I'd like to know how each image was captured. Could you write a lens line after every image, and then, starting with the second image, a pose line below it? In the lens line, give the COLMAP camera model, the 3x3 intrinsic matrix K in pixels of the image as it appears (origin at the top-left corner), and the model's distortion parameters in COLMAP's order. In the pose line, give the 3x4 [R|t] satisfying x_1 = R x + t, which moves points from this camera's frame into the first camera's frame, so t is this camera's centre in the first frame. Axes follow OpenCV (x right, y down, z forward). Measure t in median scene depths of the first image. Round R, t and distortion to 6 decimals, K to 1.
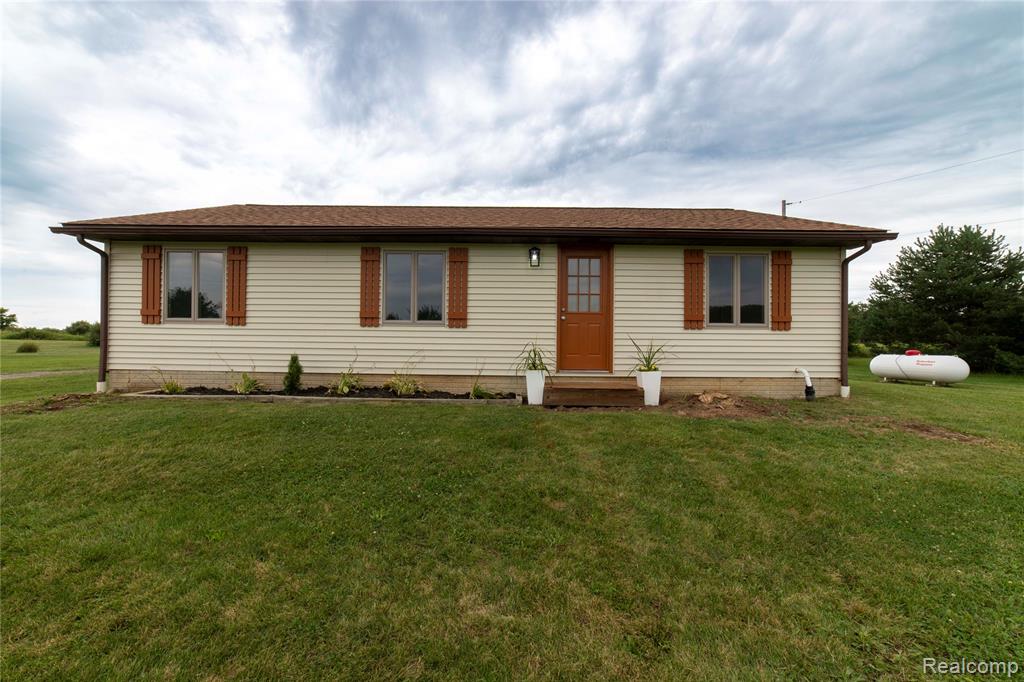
lens RADIAL K [[394.4, 0, 507.9], [0, 394.4, 340.4], [0, 0, 1]] dist [-0.025362, 0.011820]
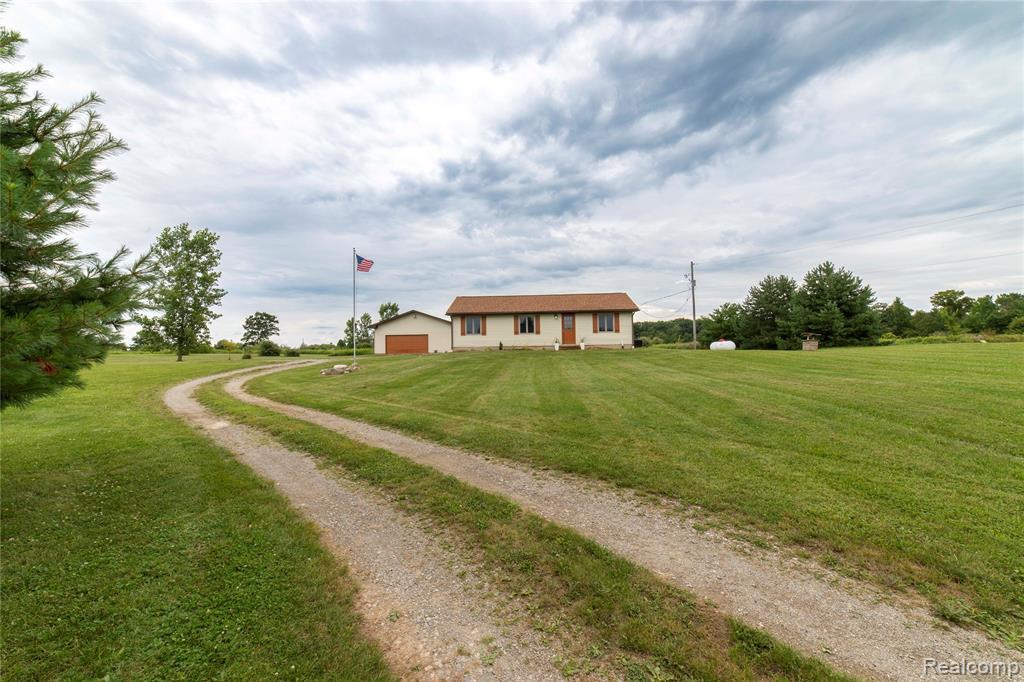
lens RADIAL K [[394.4, 0, 507.9], [0, 394.4, 340.4], [0, 0, 1]] dist [-0.025362, 0.011820]
pose [[0.997461, -0.027173, -0.065829, -0.168943], [0.025555, 0.999353, -0.025291, 0.127162], [0.066474, 0.023544, 0.997510, -3.146439]]
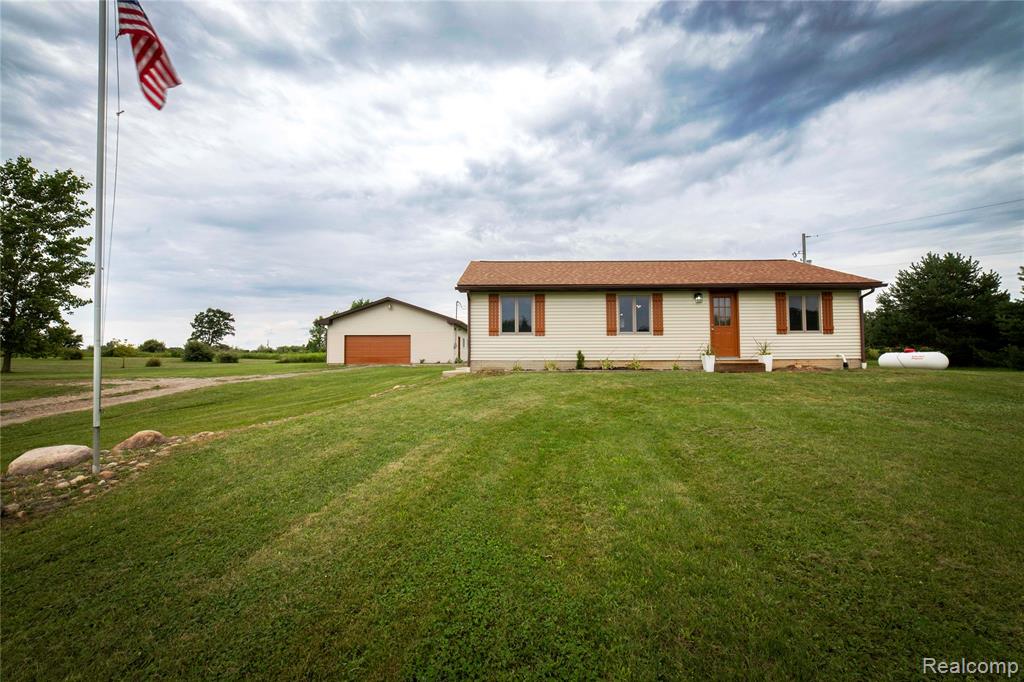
lens RADIAL K [[394.4, 0, 507.9], [0, 394.4, 340.4], [0, 0, 1]] dist [-0.025362, 0.011820]
pose [[0.999808, -0.015392, -0.012131, -0.826152], [0.014973, 0.999311, -0.033951, 0.045858], [0.012645, 0.033763, 0.999350, -0.900785]]
